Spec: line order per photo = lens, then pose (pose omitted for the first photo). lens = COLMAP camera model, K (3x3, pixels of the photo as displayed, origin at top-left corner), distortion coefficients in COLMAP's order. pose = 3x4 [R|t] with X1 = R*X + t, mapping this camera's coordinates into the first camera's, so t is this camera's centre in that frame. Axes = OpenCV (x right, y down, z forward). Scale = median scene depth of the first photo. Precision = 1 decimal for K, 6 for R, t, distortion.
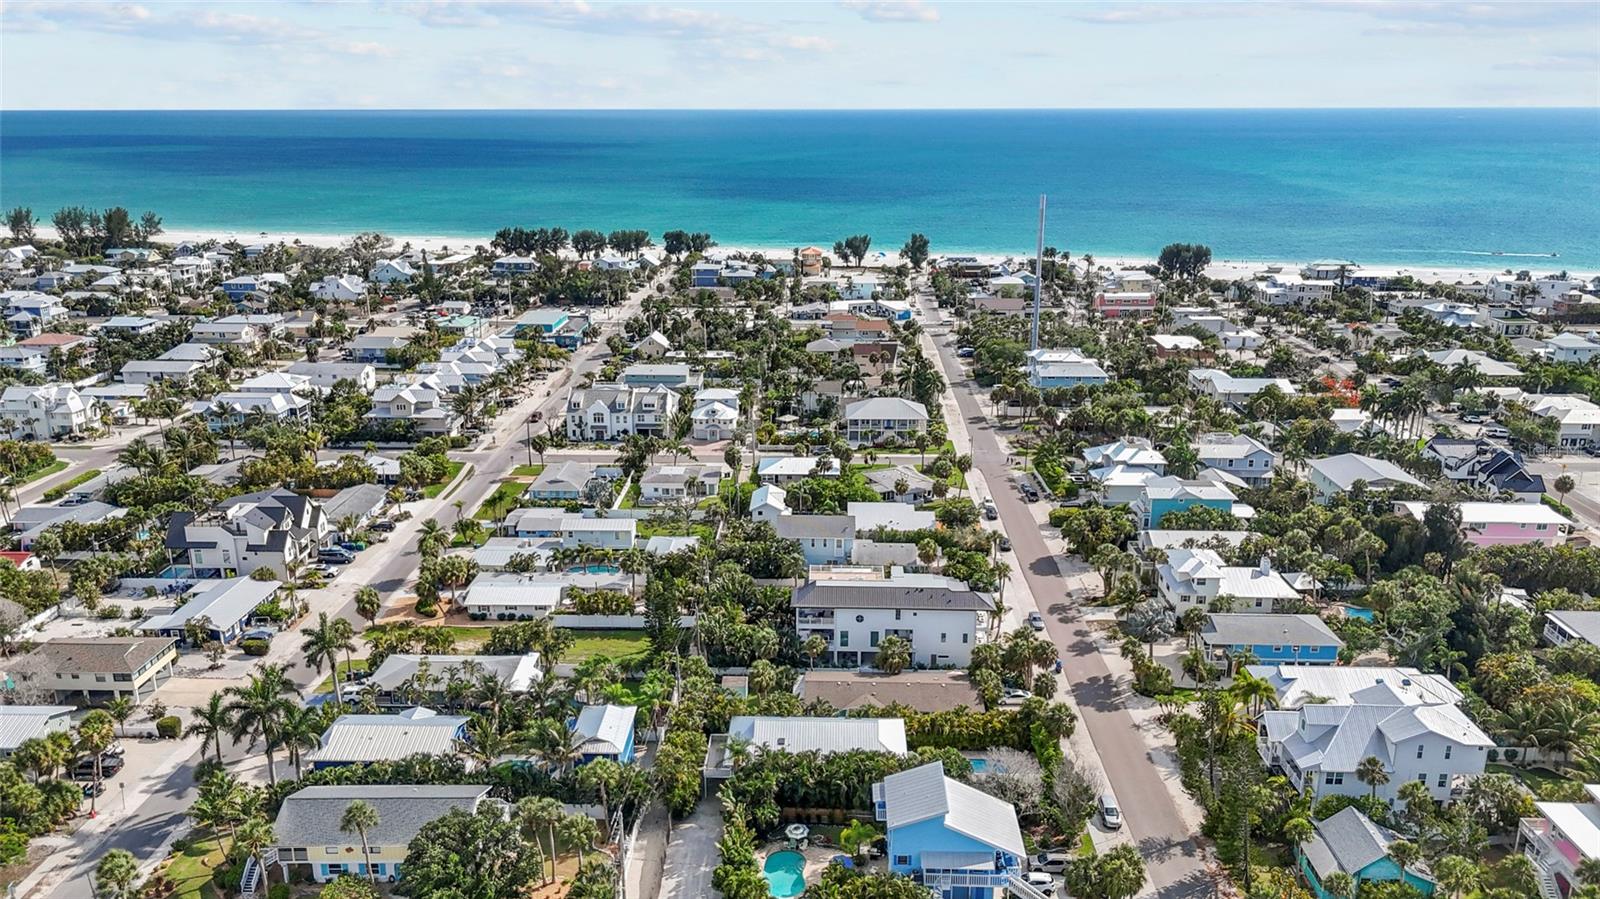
lens RADIAL K [[1177.9, 0, 800.0], [0, 1177.9, 449.5], [0, 0, 1]] dist [0.090837, -0.098016]
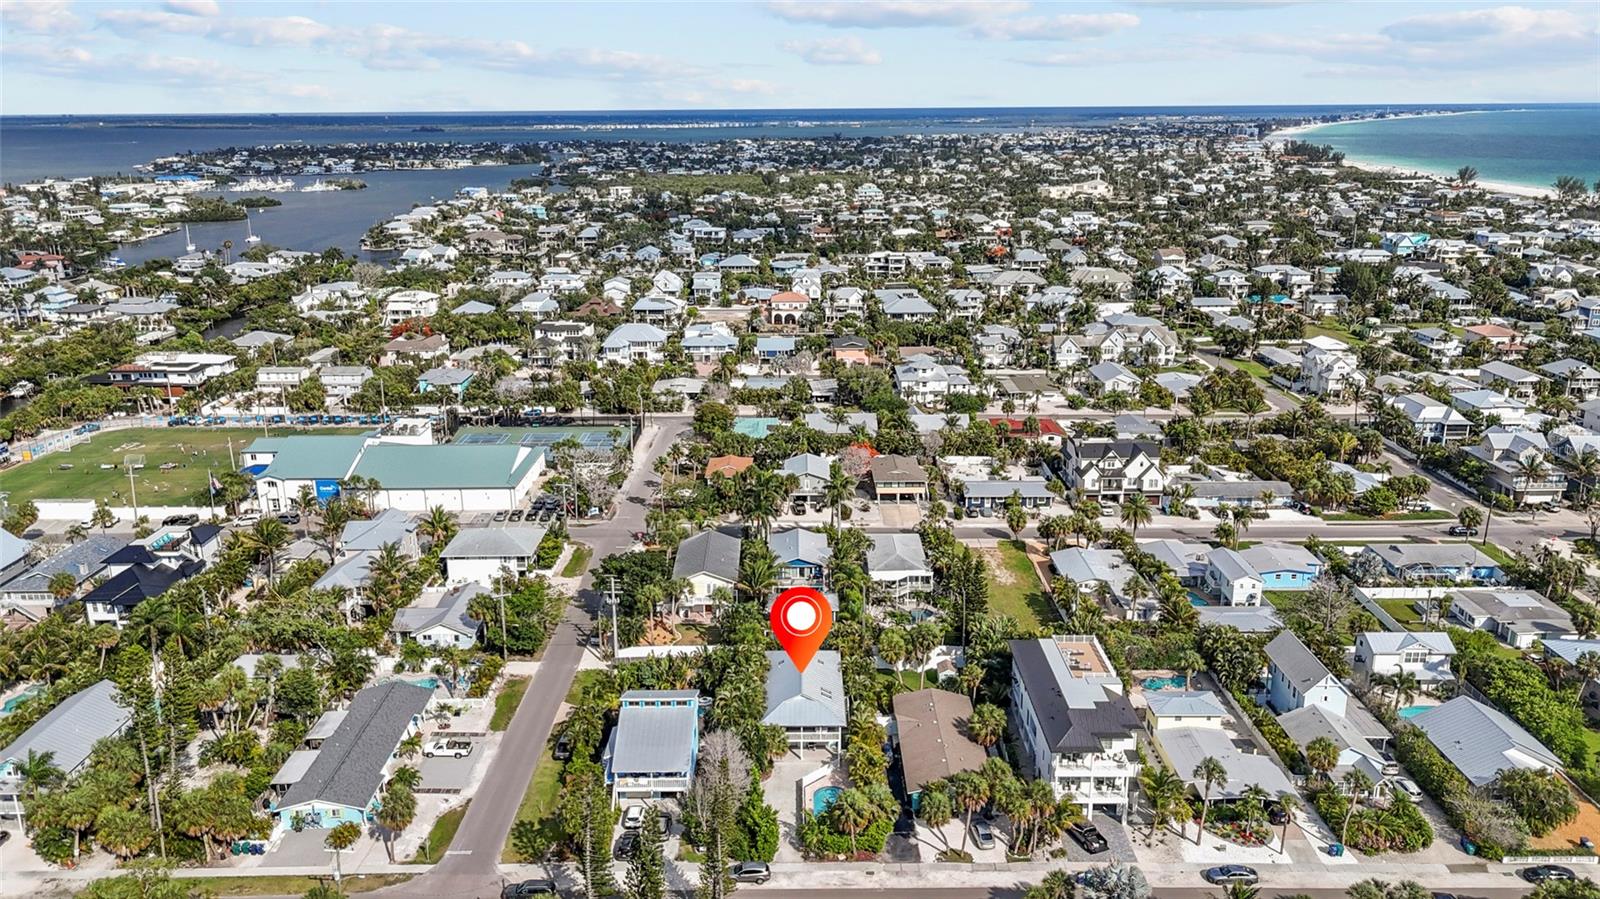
lens RADIAL K [[1177.9, 0, 800.0], [0, 1177.9, 449.5], [0, 0, 1]] dist [0.090837, -0.098016]
pose [[0.032472, 0.276590, -0.960439, 0.602961], [-0.272947, 0.926873, 0.257695, -0.148054], [0.961481, 0.253781, 0.105592, 0.478954]]
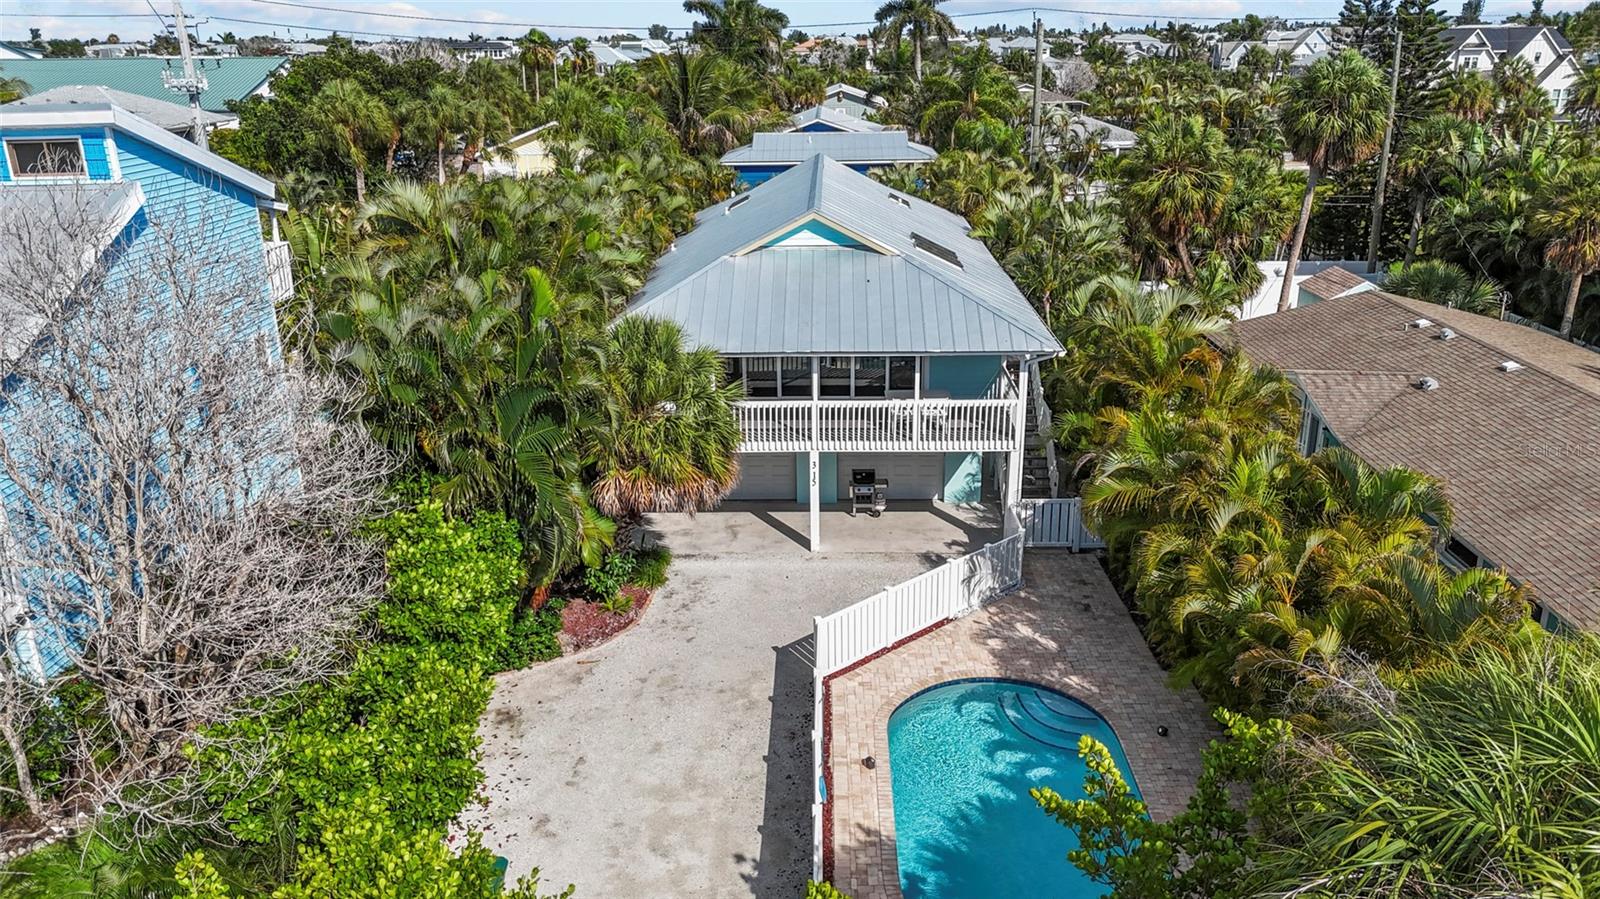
lens RADIAL K [[1177.9, 0, 800.0], [0, 1177.9, 449.5], [0, 0, 1]] dist [0.090837, -0.098016]
pose [[0.006791, 0.328430, -0.944504, 0.159146], [-0.266210, 0.911035, 0.314878, 0.117071], [0.963891, 0.249298, 0.093619, 0.571800]]
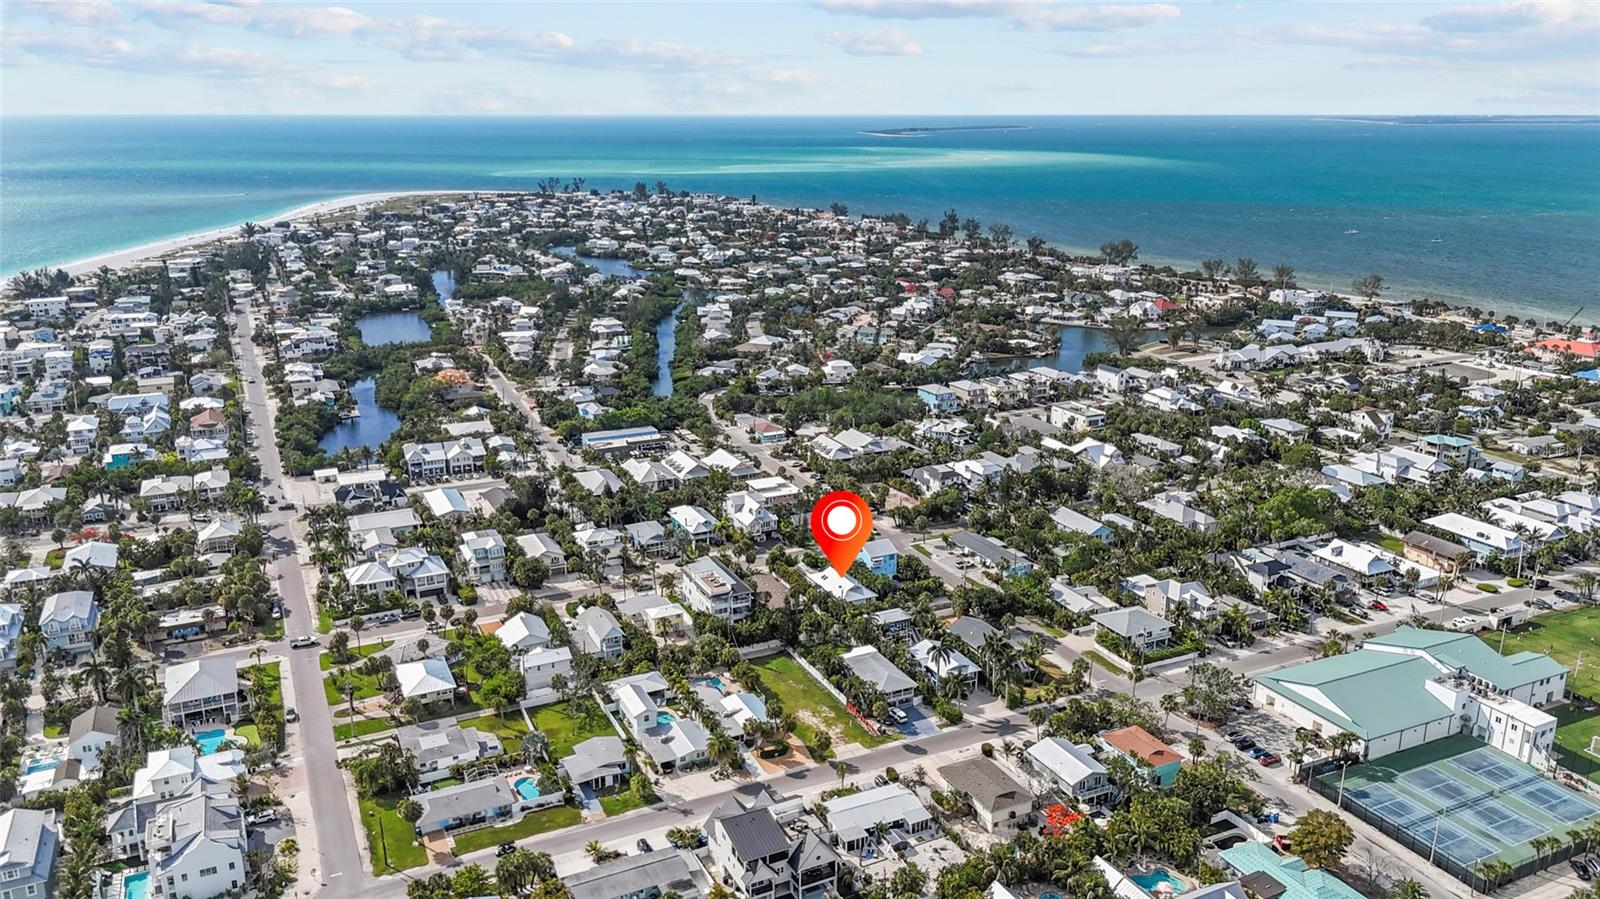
lens RADIAL K [[1177.9, 0, 800.0], [0, 1177.9, 449.5], [0, 0, 1]] dist [0.090837, -0.098016]
pose [[-0.466040, -0.241666, 0.851119, -1.083729], [0.247461, 0.887978, 0.387631, -0.529055], [-0.849453, 0.391270, -0.354031, 1.041882]]
